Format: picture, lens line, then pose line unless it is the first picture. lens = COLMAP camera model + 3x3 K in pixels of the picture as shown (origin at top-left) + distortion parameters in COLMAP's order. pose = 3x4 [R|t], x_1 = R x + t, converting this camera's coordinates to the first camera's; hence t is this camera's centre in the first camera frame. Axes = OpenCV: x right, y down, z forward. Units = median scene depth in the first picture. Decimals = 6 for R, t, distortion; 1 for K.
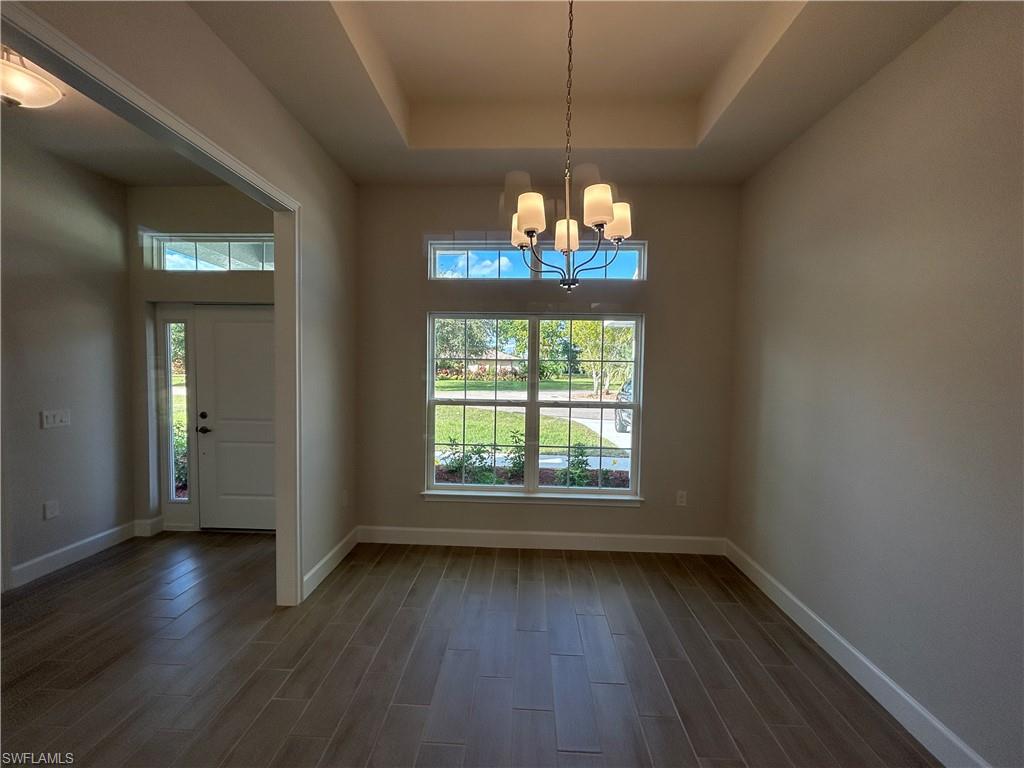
lens RADIAL K [[423.3, 0, 512.1], [0, 423.3, 368.8], [0, 0, 1]] dist [0.000725, 0.000241]
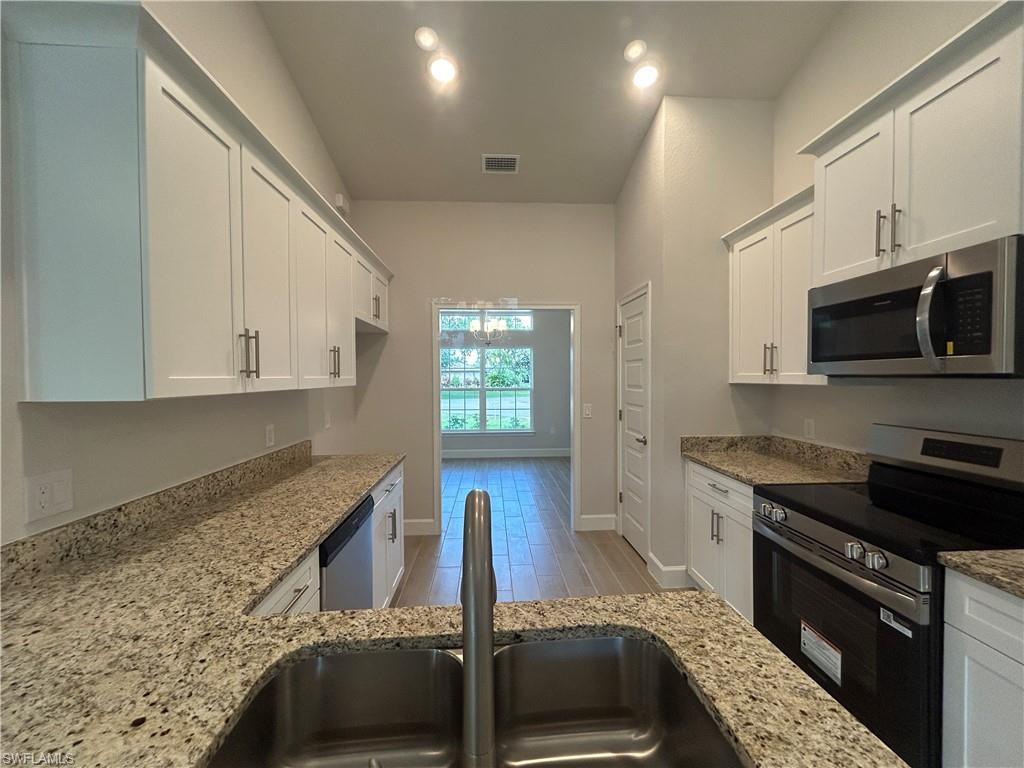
lens RADIAL K [[413.3, 0, 512.1], [0, 413.3, 383.1], [0, 0, 1]] dist [0.001858, 0.000467]
pose [[0.995401, -0.020497, 0.093572, 0.000439], [0.019599, 0.999753, 0.010506, 0.036212], [-0.093765, -0.008623, 0.995557, -1.073028]]
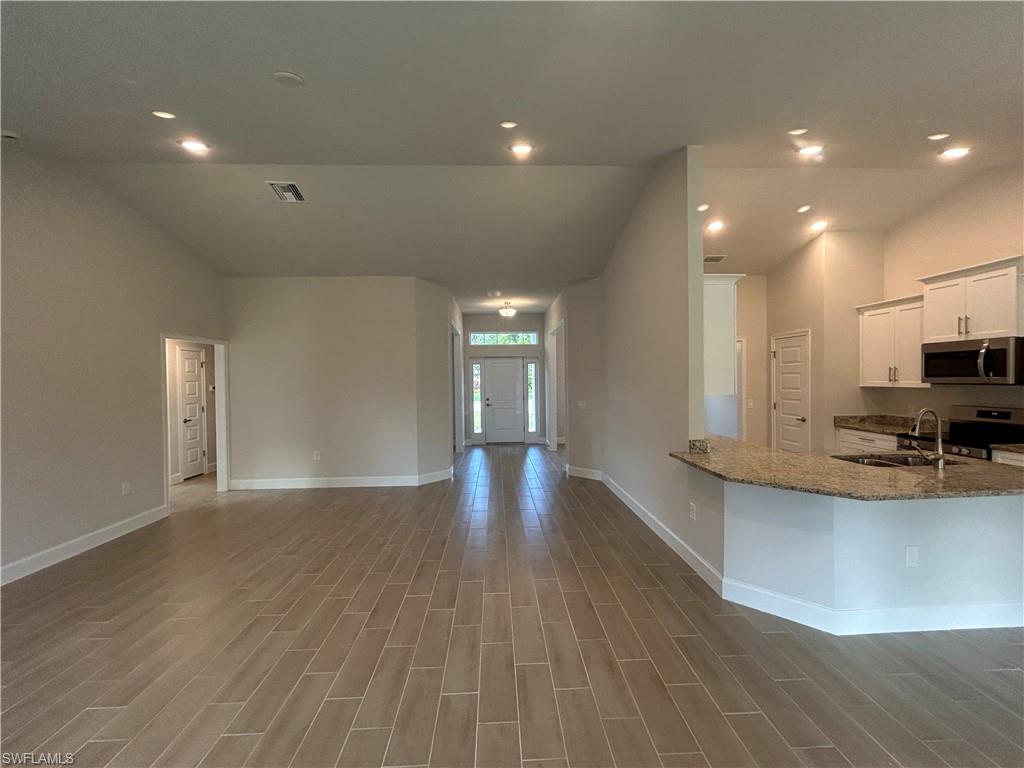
lens RADIAL K [[411.2, 0, 512.0], [0, 411.2, 384.0], [0, 0, 1]] dist [-0.000095, -0.000169]
pose [[0.996374, -0.026933, 0.080708, -0.849561], [0.026450, 0.999625, 0.007051, 0.001596], [-0.080868, -0.004890, 0.996713, -1.665591]]
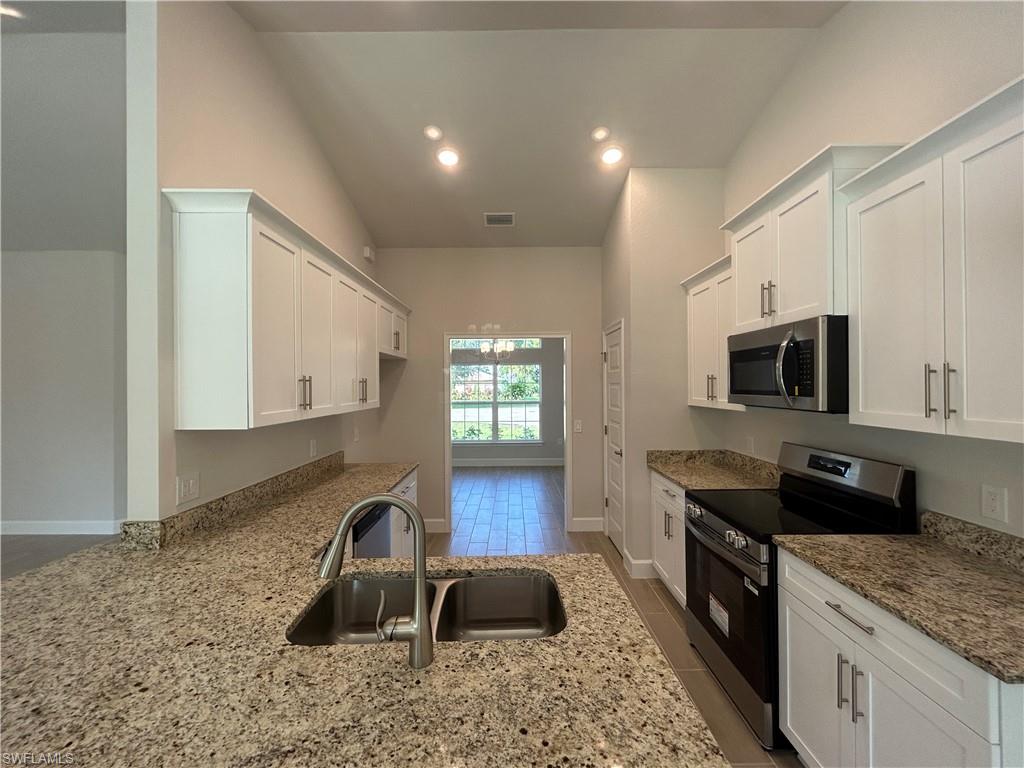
lens RADIAL K [[413.3, 0, 512.1], [0, 413.3, 383.1], [0, 0, 1]] dist [0.001858, 0.000467]
pose [[0.998991, -0.020900, 0.039742, 0.053106], [0.021322, 0.999720, -0.010217, 0.003580], [-0.039517, 0.011054, 0.999158, -1.247993]]
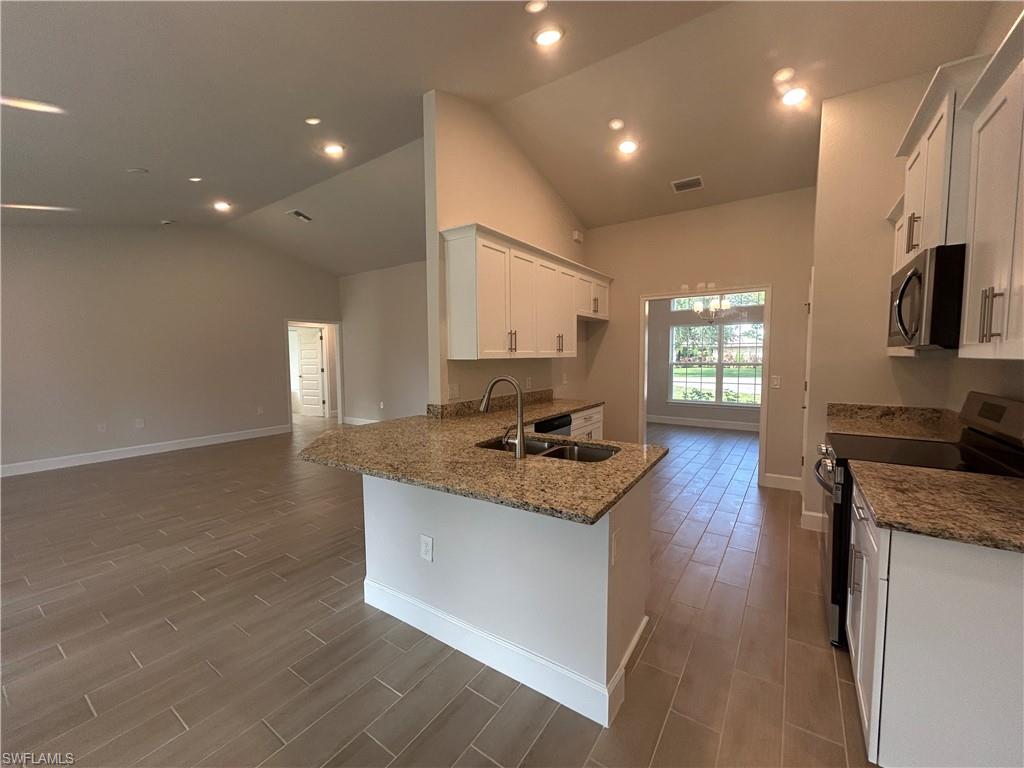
lens RADIAL K [[413.3, 0, 512.1], [0, 413.3, 383.1], [0, 0, 1]] dist [0.001858, 0.000467]
pose [[0.846431, 0.016752, -0.532235, 0.291182], [0.014672, 0.998392, 0.054758, 0.050424], [0.532296, -0.054158, 0.844824, -1.450413]]
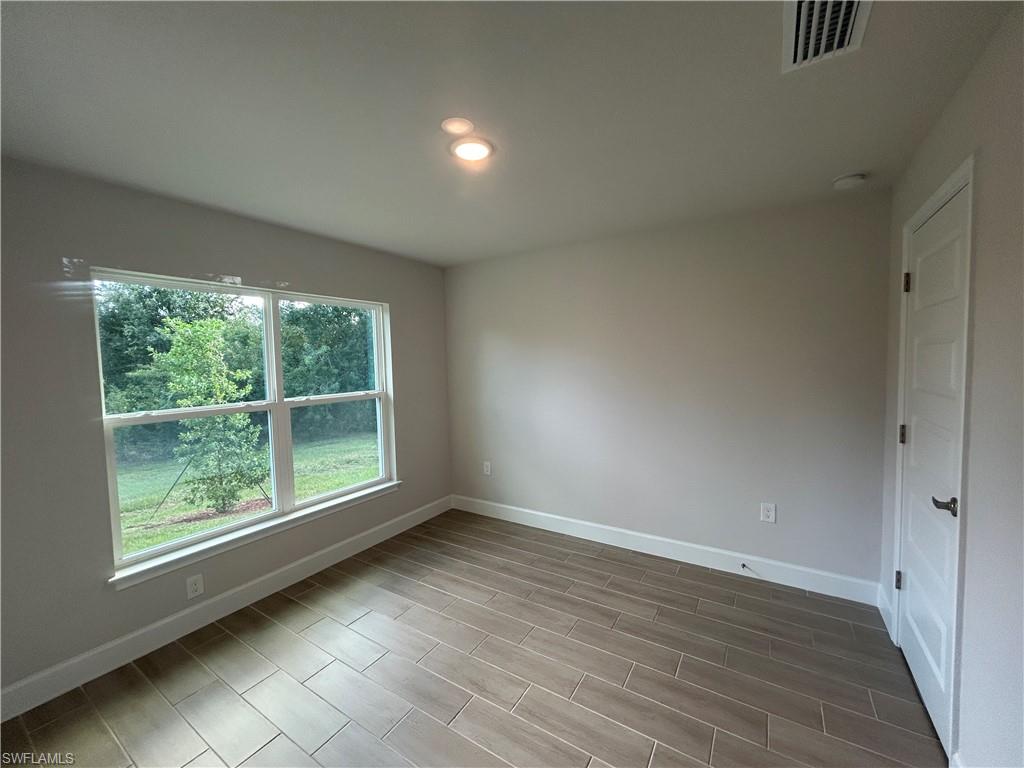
lens RADIAL K [[413.3, 0, 512.1], [0, 413.3, 383.1], [0, 0, 1]] dist [0.001858, 0.000467]
pose [[0.500948, -0.074808, 0.862238, -0.419985], [0.035713, 0.997196, 0.065768, 0.004034], [-0.864740, -0.002154, 0.502215, 0.240888]]
